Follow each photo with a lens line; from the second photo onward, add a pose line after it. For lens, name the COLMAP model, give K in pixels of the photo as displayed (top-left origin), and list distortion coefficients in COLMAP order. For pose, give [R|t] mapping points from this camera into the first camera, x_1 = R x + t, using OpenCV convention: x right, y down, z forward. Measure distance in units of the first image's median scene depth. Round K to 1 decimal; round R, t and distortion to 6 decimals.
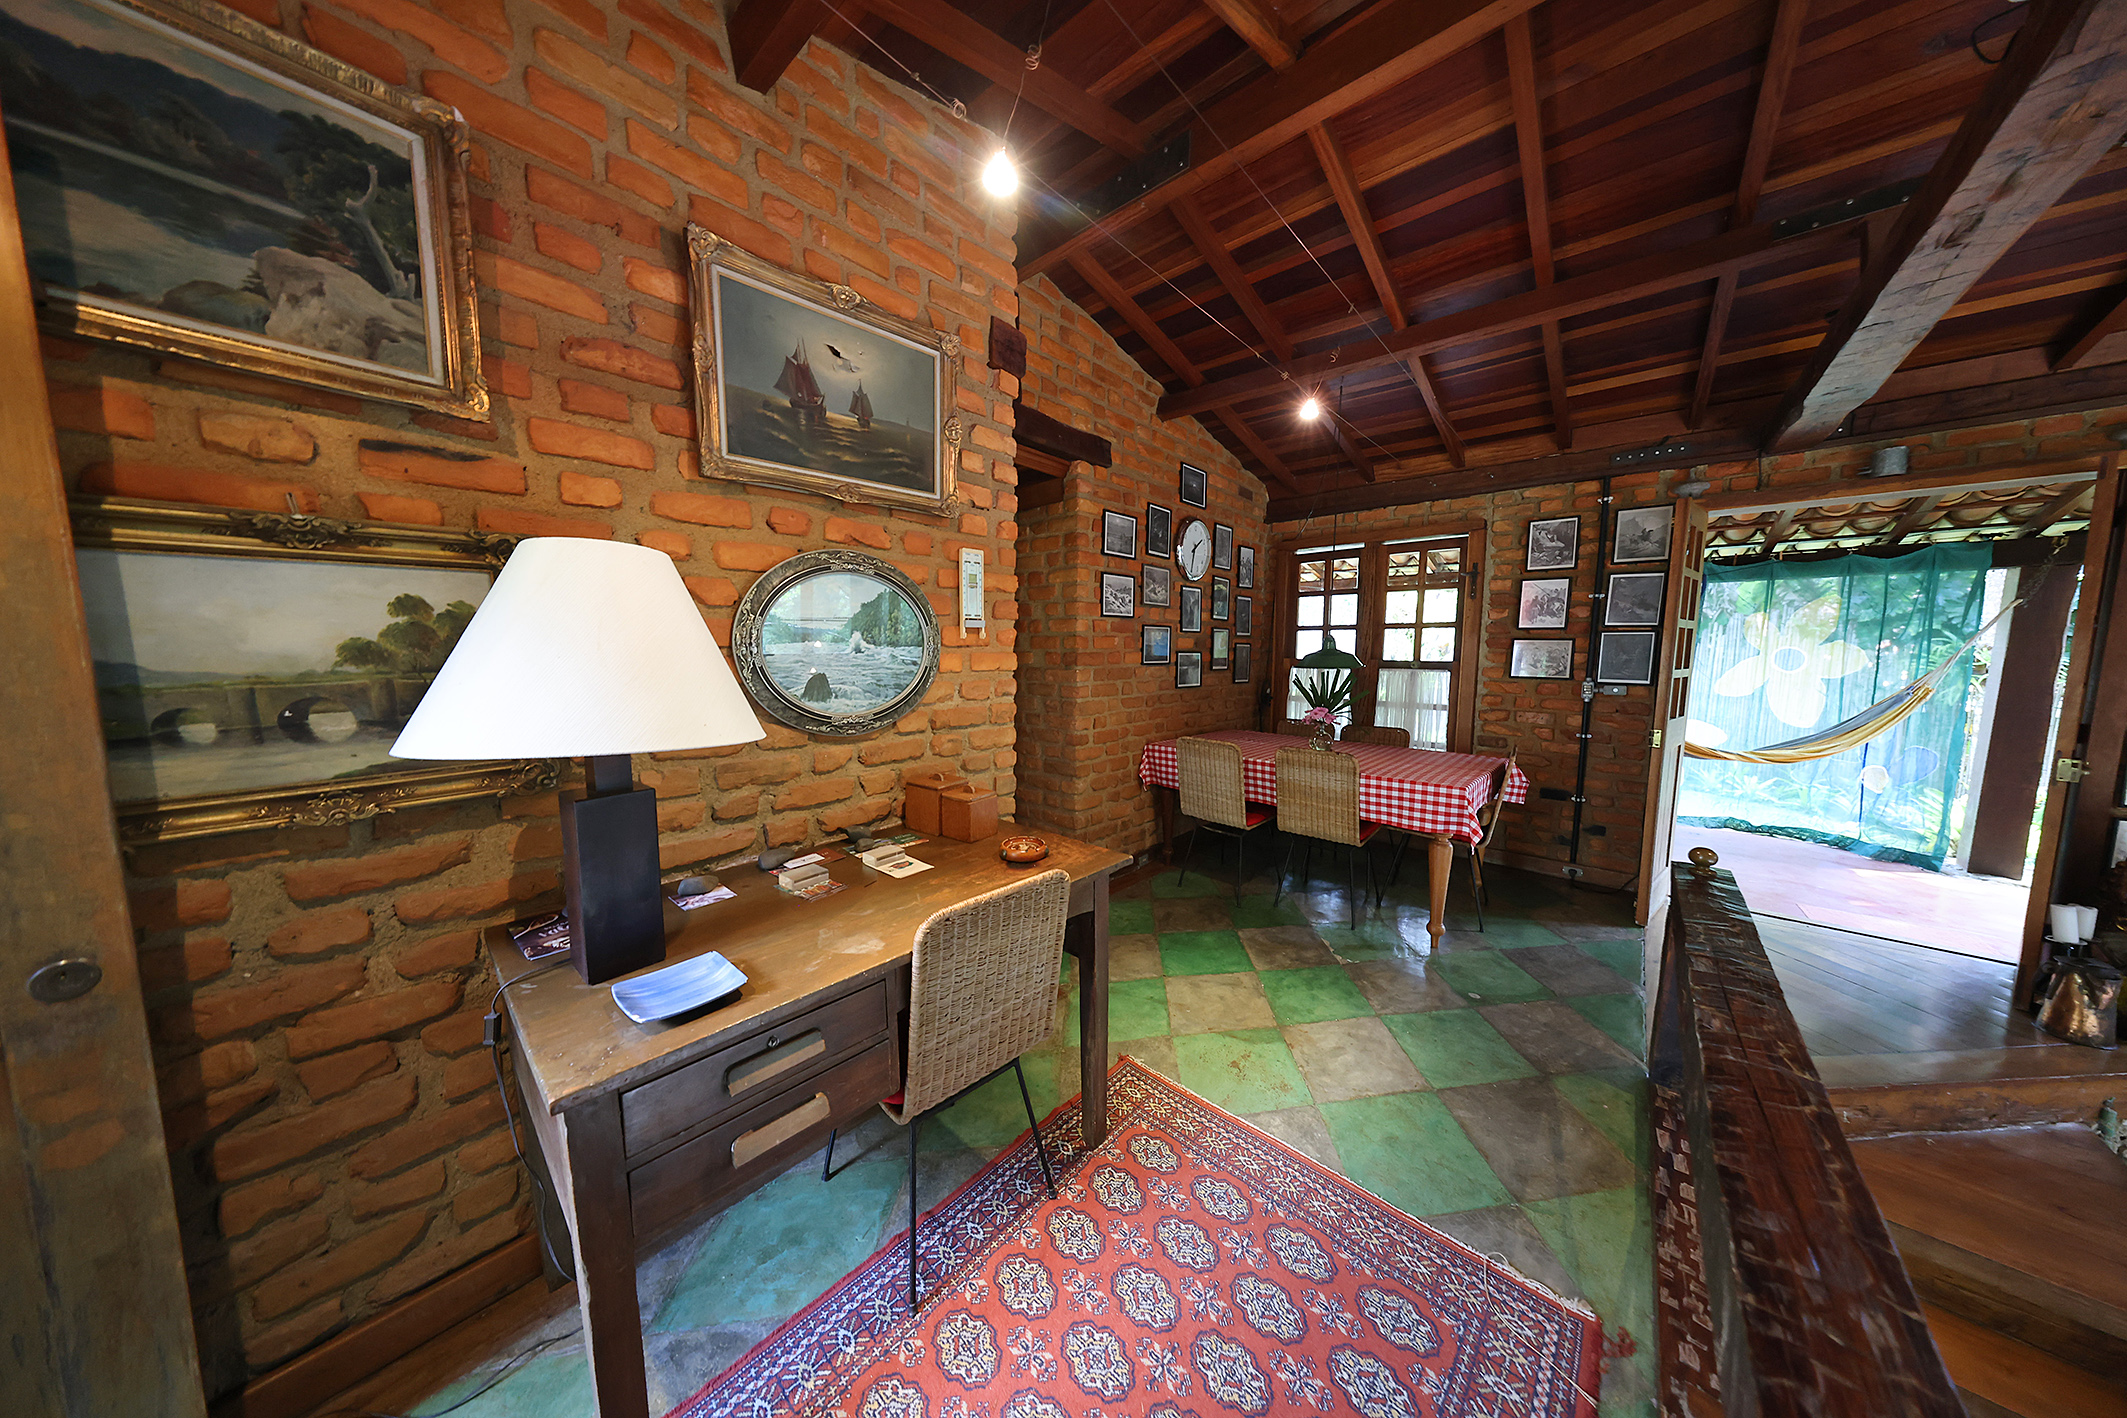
lens RADIAL K [[624.4, 0, 1067.8], [0, 624.4, 709.5], [0, 0, 1]] dist [-0.000630, 0.000094]
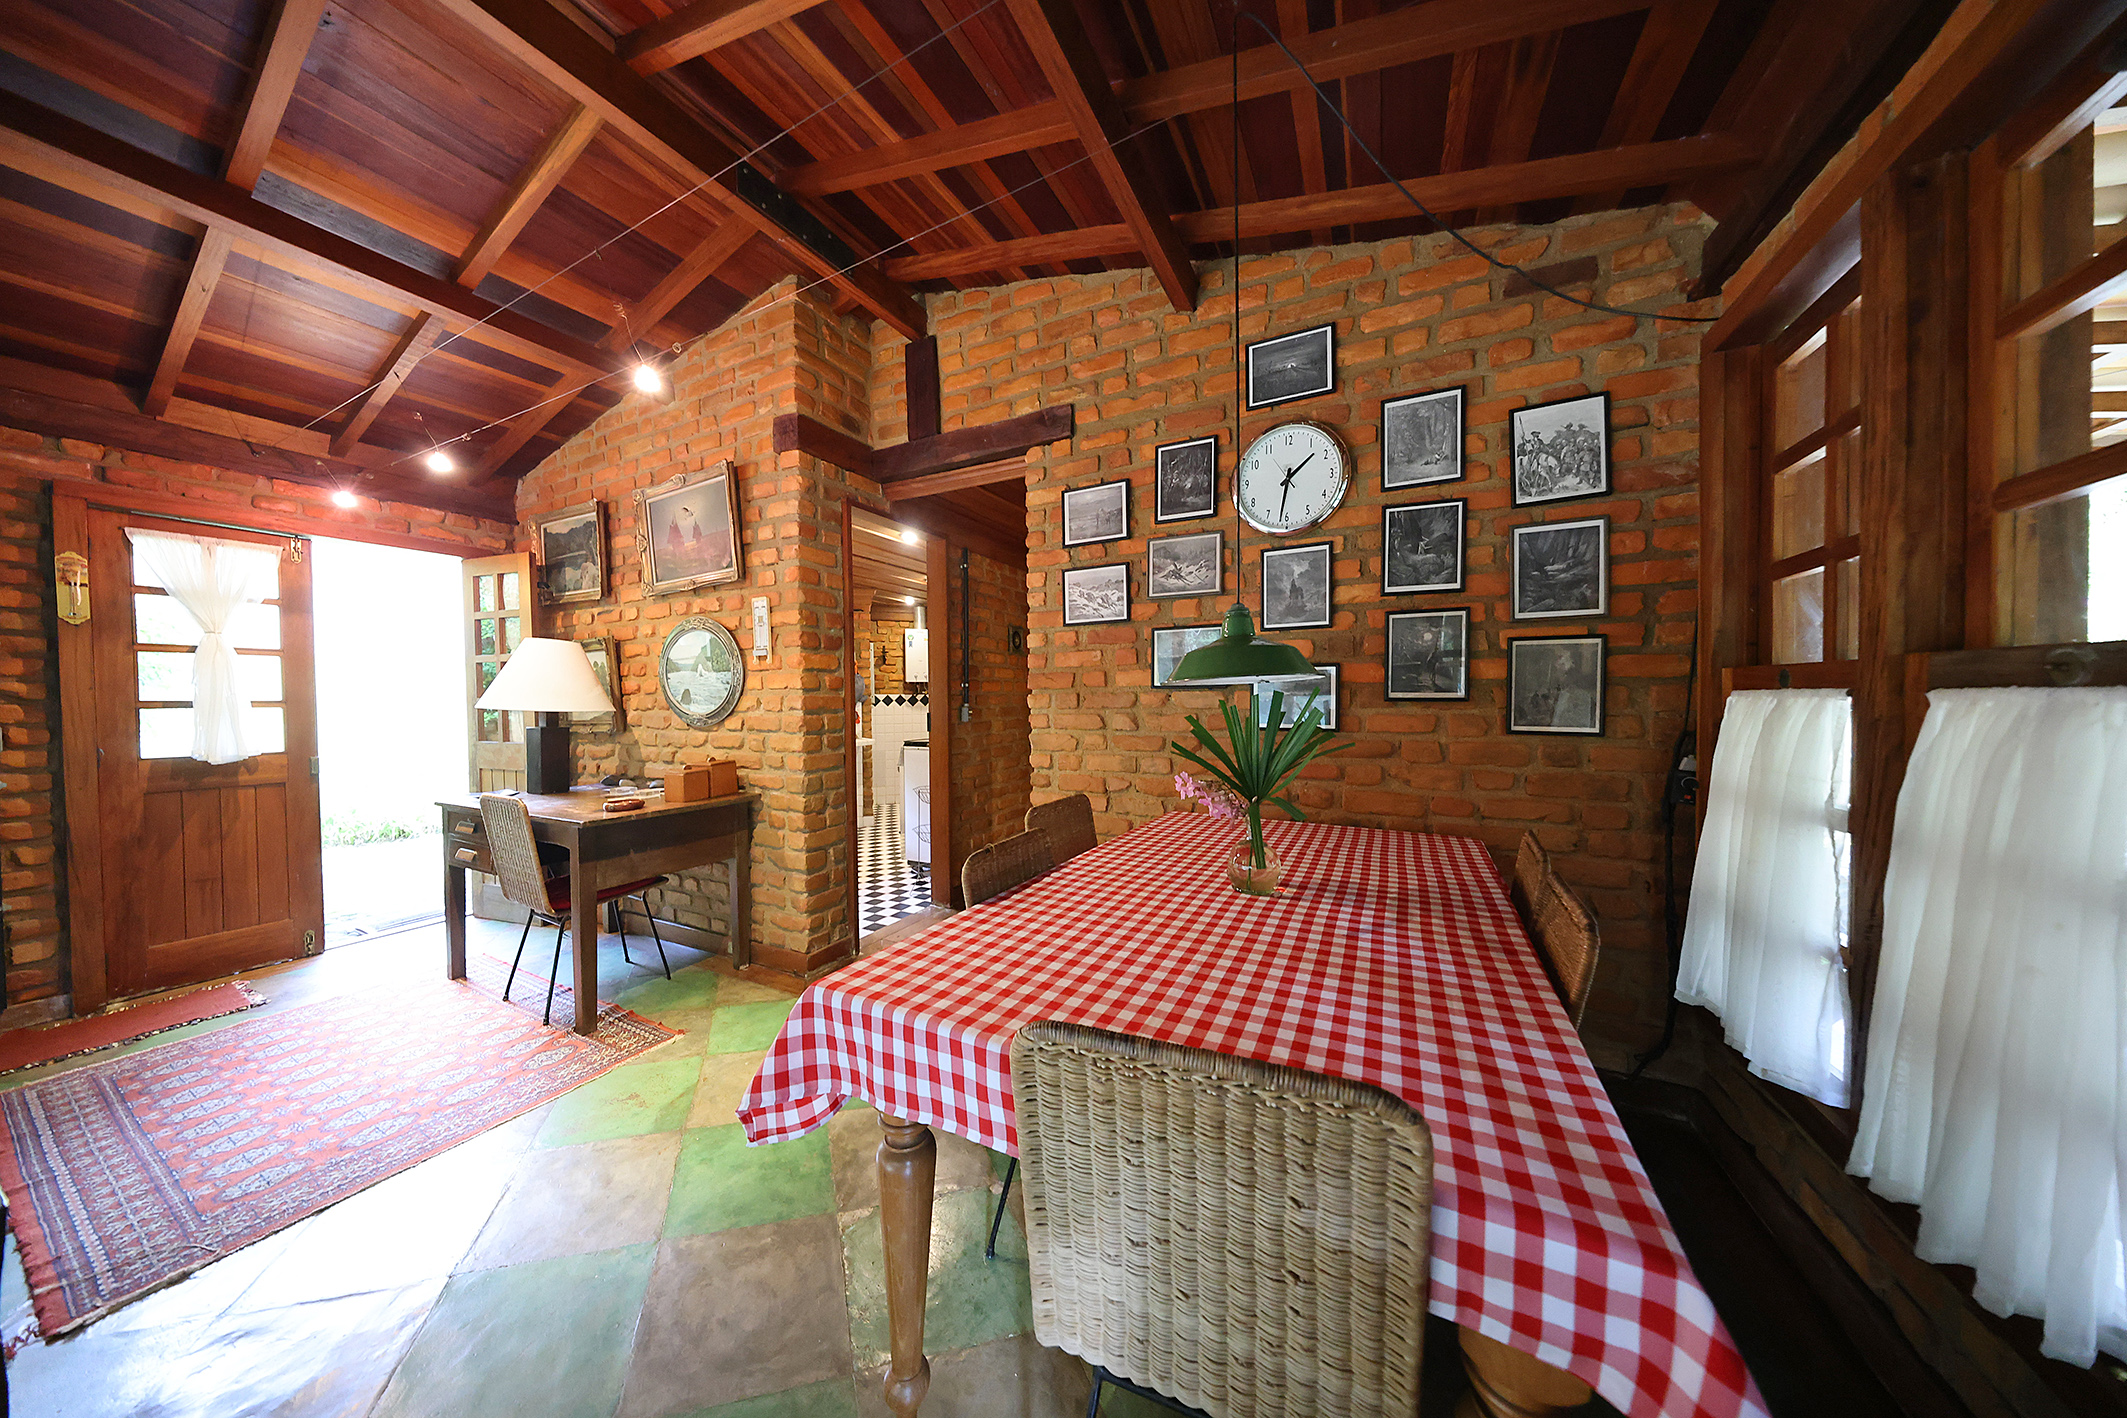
lens RADIAL K [[624.4, 0, 1064.8], [0, 624.4, 715.8], [0, 0, 1]] dist [-0.000630, 0.000094]
pose [[0.246922, 0.010615, -0.968977, 0.811261], [-0.089710, 0.995896, -0.011951, -0.029139], [0.964874, 0.089878, 0.246861, 0.820655]]
